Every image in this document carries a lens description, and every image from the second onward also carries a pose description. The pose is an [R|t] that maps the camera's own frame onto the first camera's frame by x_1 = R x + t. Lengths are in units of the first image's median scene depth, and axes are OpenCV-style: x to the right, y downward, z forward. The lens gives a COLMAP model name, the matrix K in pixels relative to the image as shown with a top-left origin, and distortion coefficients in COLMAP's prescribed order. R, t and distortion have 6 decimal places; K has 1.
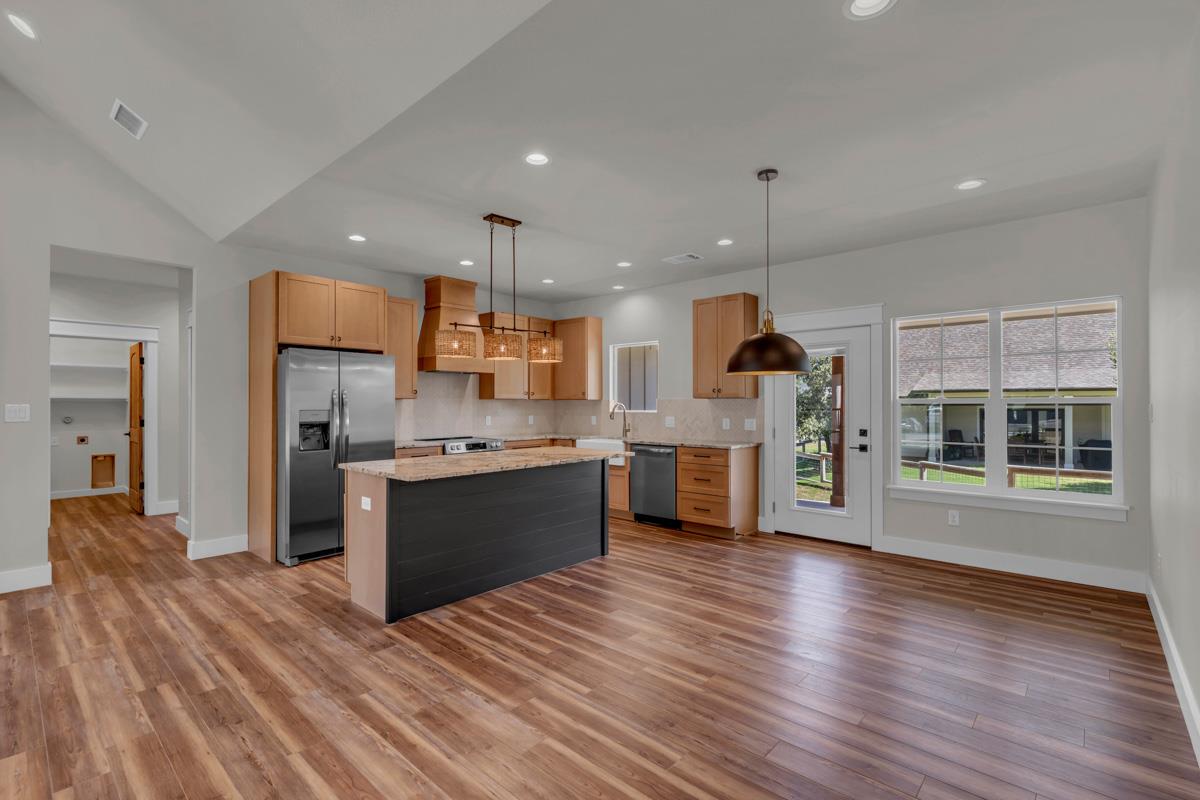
lens RADIAL K [[544.4, 0, 606.6], [0, 544.4, 404.0], [0, 0, 1]] dist [0.002192, -0.002351]
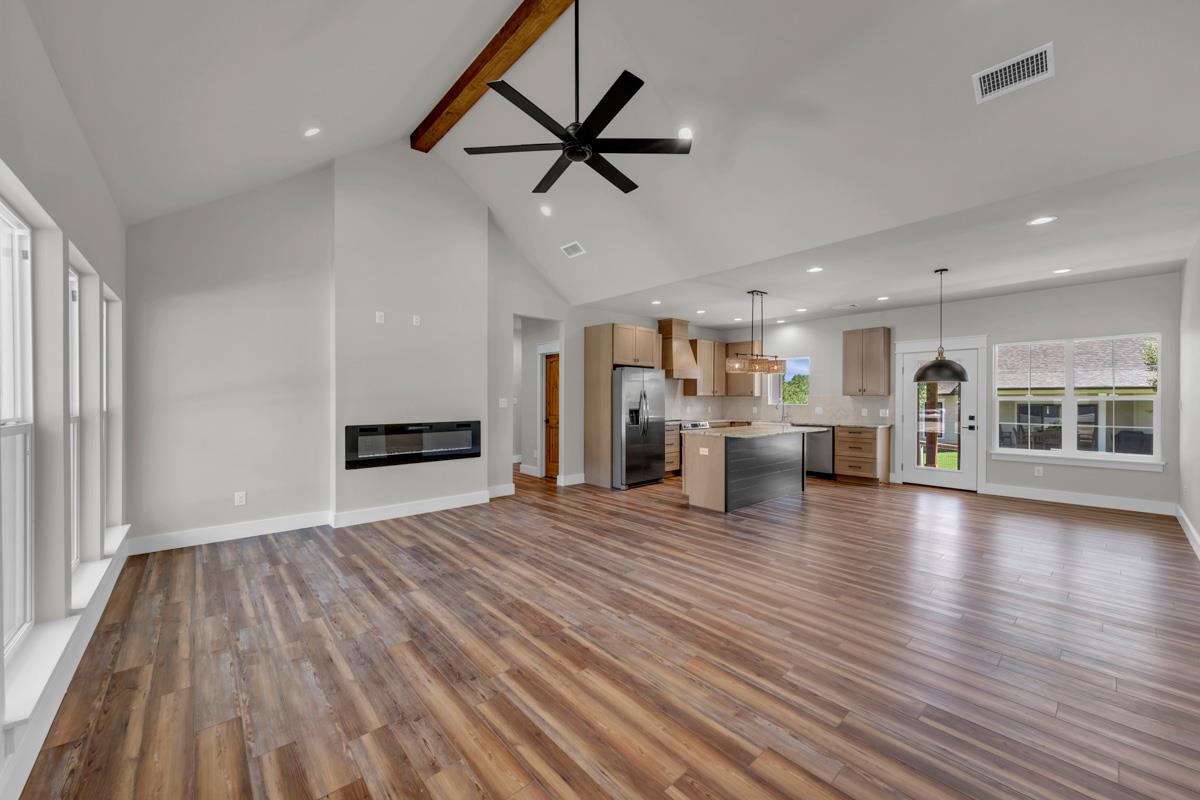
lens RADIAL K [[462.7, 0, 605.8], [0, 462.7, 404.2], [0, 0, 1]] dist [0.015406, -0.005529]
pose [[0.994434, 0.003760, -0.105292, -0.461478], [-0.002715, 0.999946, 0.010068, 0.003668], [0.105324, -0.009726, 0.994390, -0.466648]]
